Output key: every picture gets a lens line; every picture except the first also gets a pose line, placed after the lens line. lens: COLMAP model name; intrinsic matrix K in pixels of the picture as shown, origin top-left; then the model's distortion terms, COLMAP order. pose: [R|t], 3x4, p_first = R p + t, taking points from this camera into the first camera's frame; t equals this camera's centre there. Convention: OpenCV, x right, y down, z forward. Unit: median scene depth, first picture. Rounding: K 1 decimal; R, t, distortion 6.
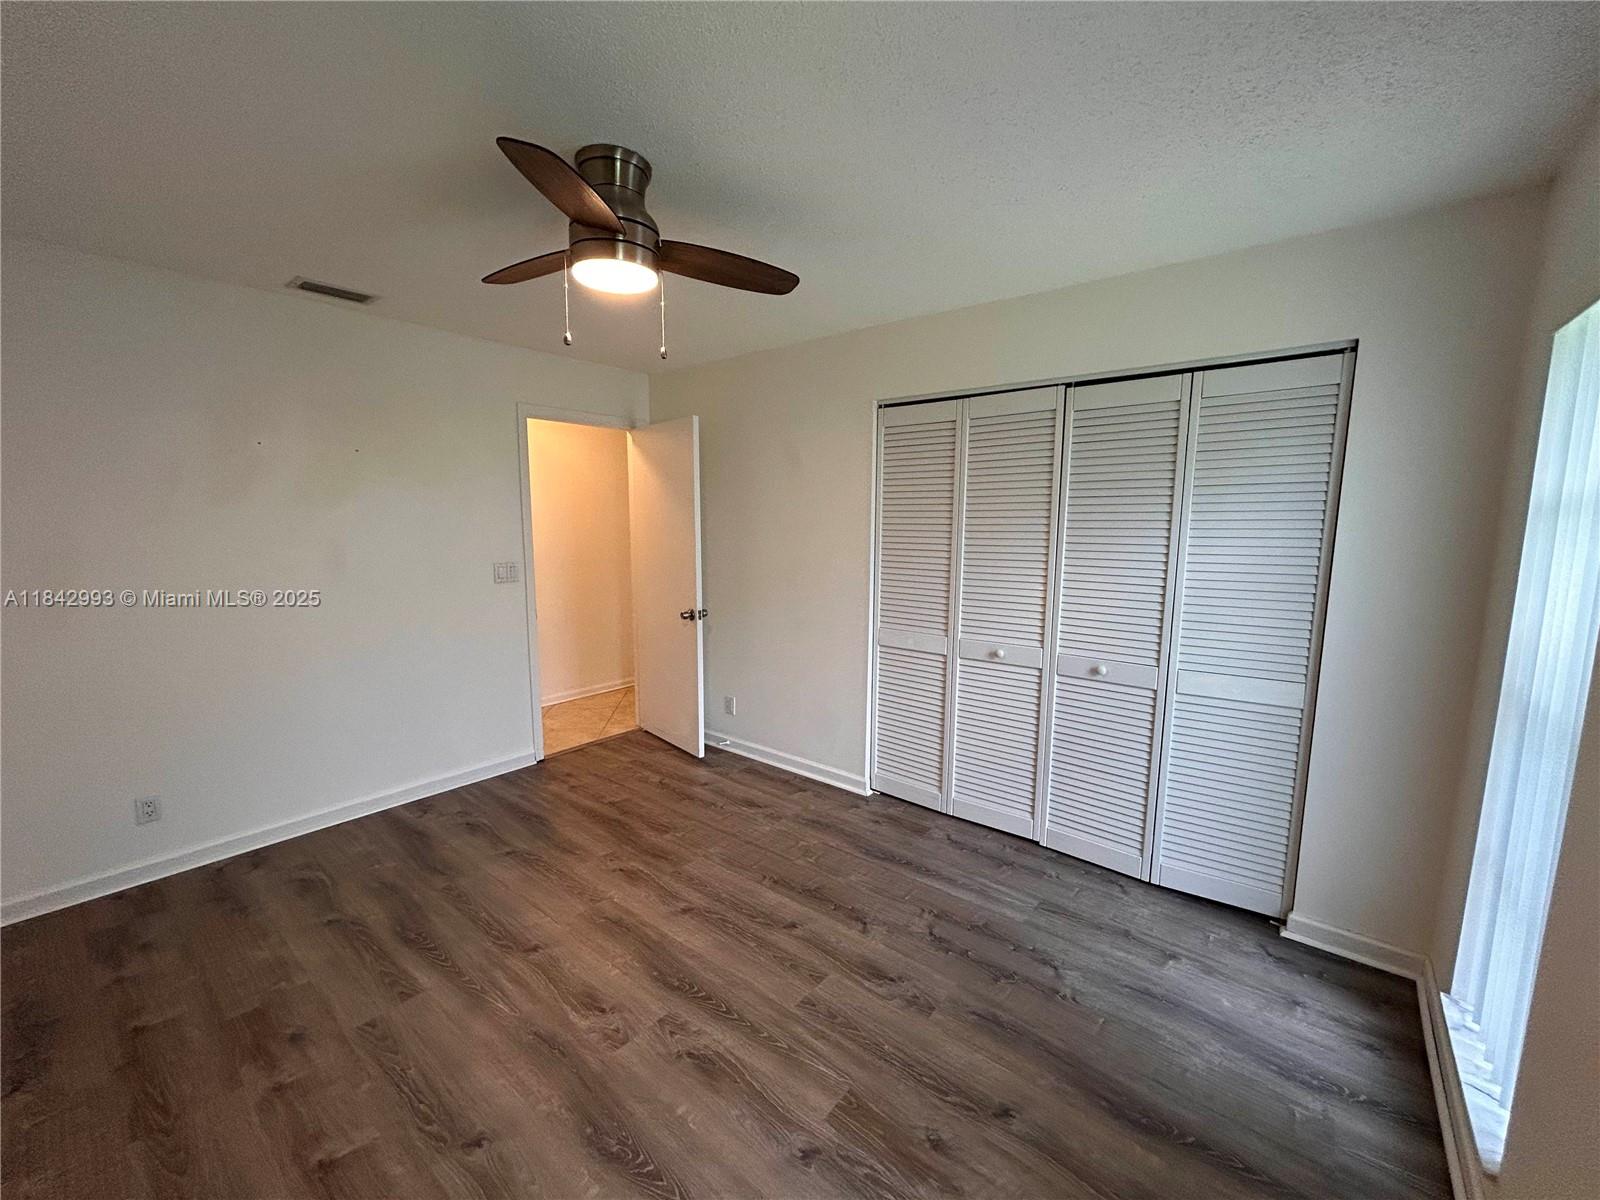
lens RADIAL K [[643.1, 0, 788.2], [0, 643.1, 601.2], [0, 0, 1]] dist [-0.001078, 0.000023]
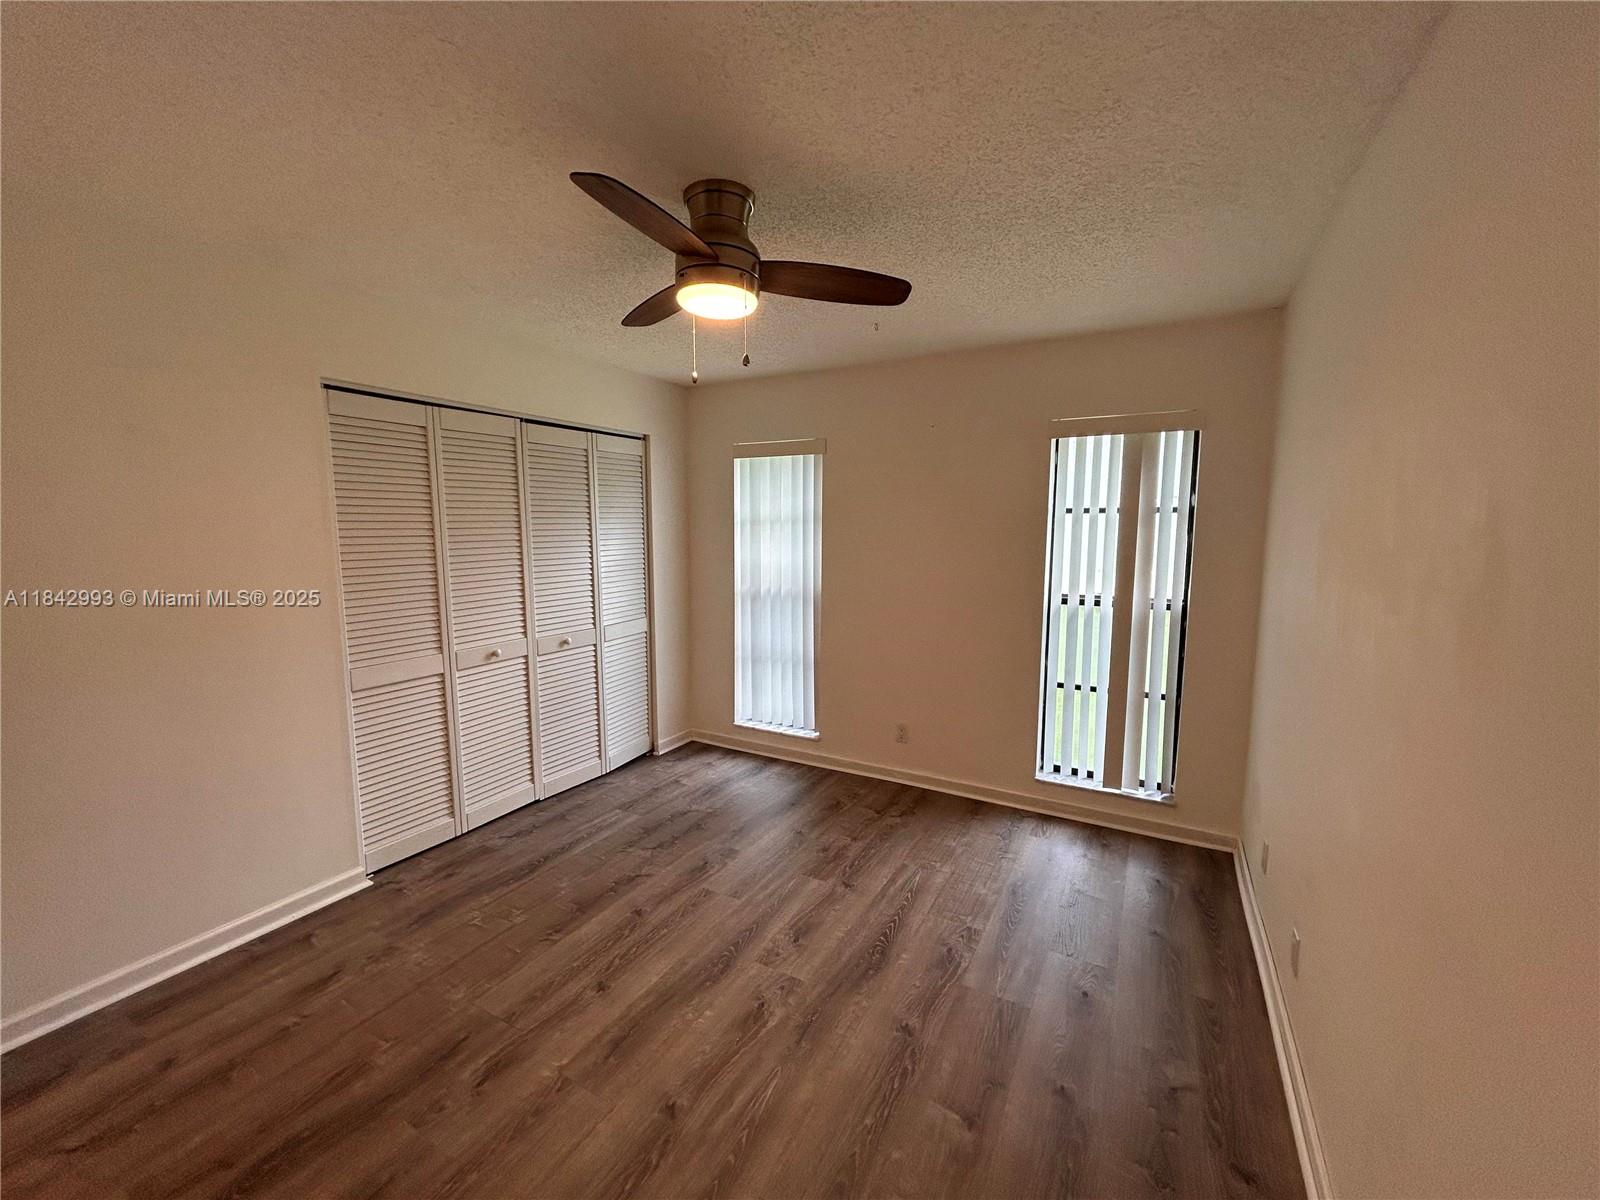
lens RADIAL K [[643.1, 0, 806.7], [0, 643.1, 600.6], [0, 0, 1]] dist [-0.001078, 0.000023]
pose [[-0.192987, -0.122612, 0.973510, -0.926801], [0.120401, 0.981705, 0.147512, -0.116487], [-0.973786, 0.145680, -0.174693, 0.756388]]
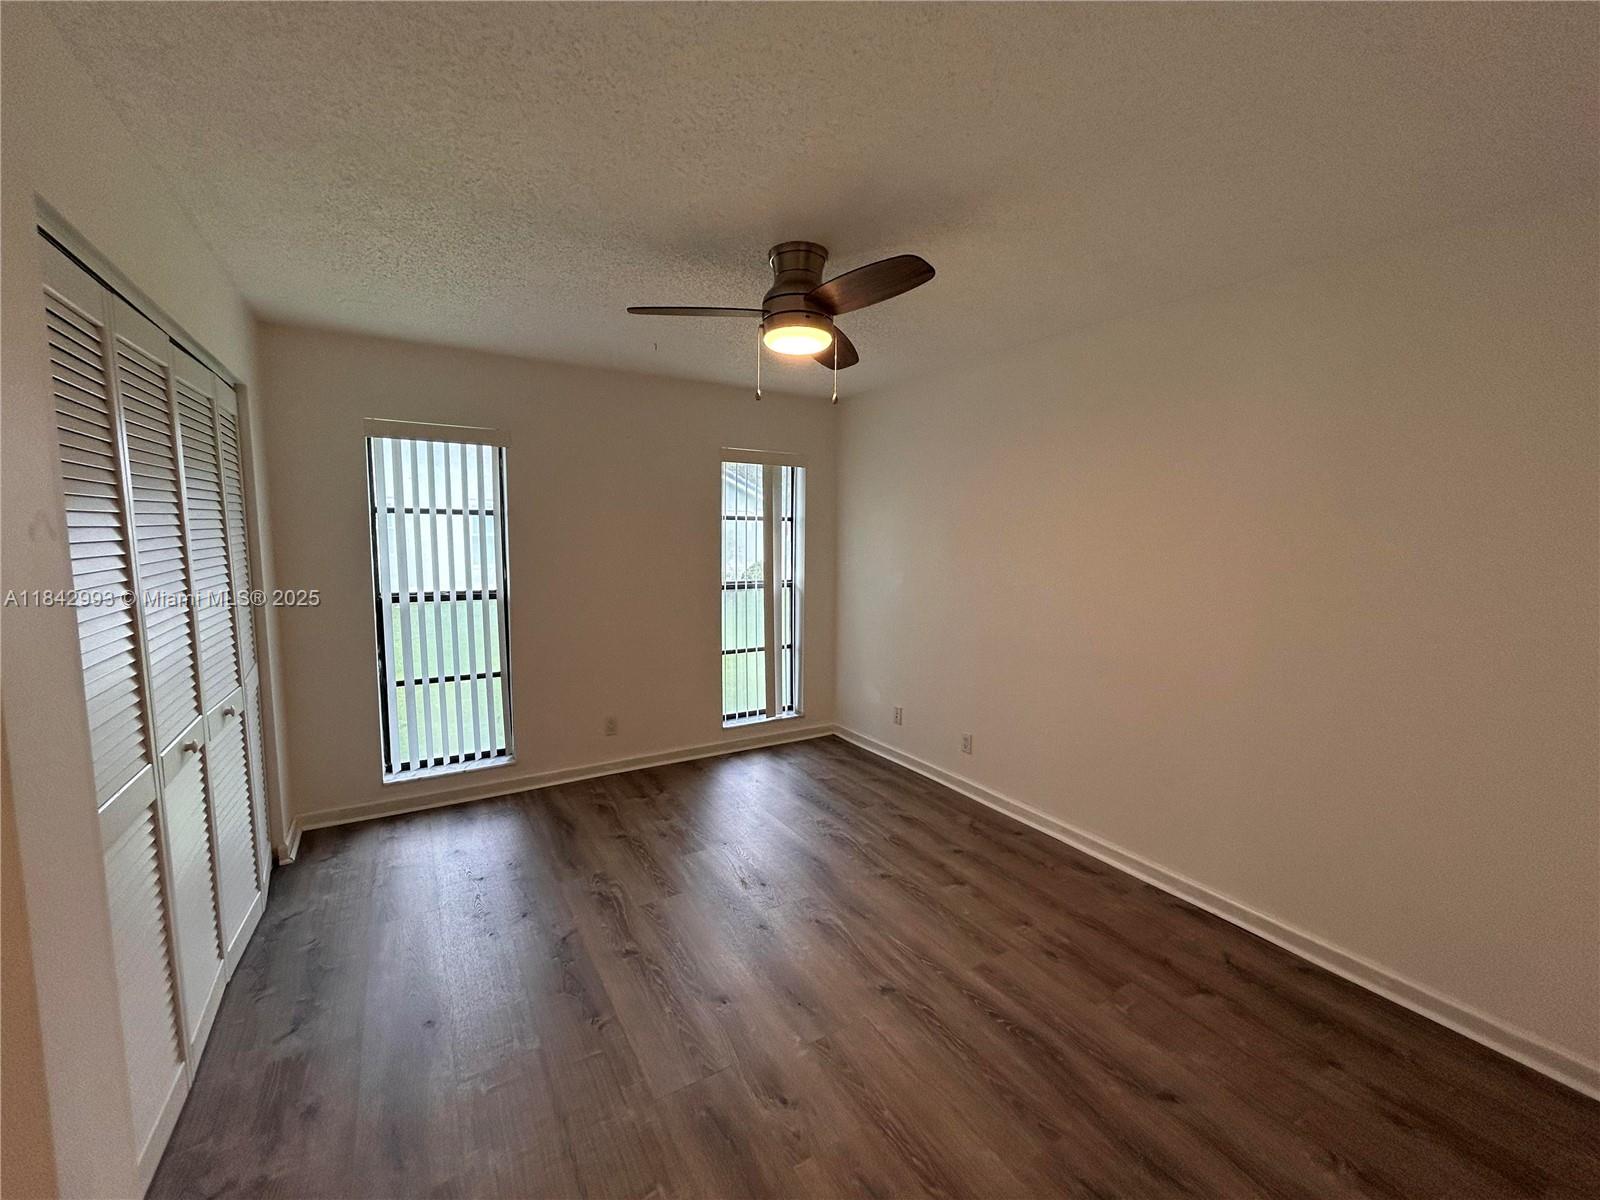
lens RADIAL K [[643.1, 0, 803.8], [0, 643.1, 588.7], [0, 0, 1]] dist [-0.001078, 0.000023]
pose [[-0.951664, -0.056463, 0.301906, -0.458082], [0.010999, 0.976061, 0.217218, -0.222242], [-0.306943, 0.210039, -0.928261, 1.540852]]
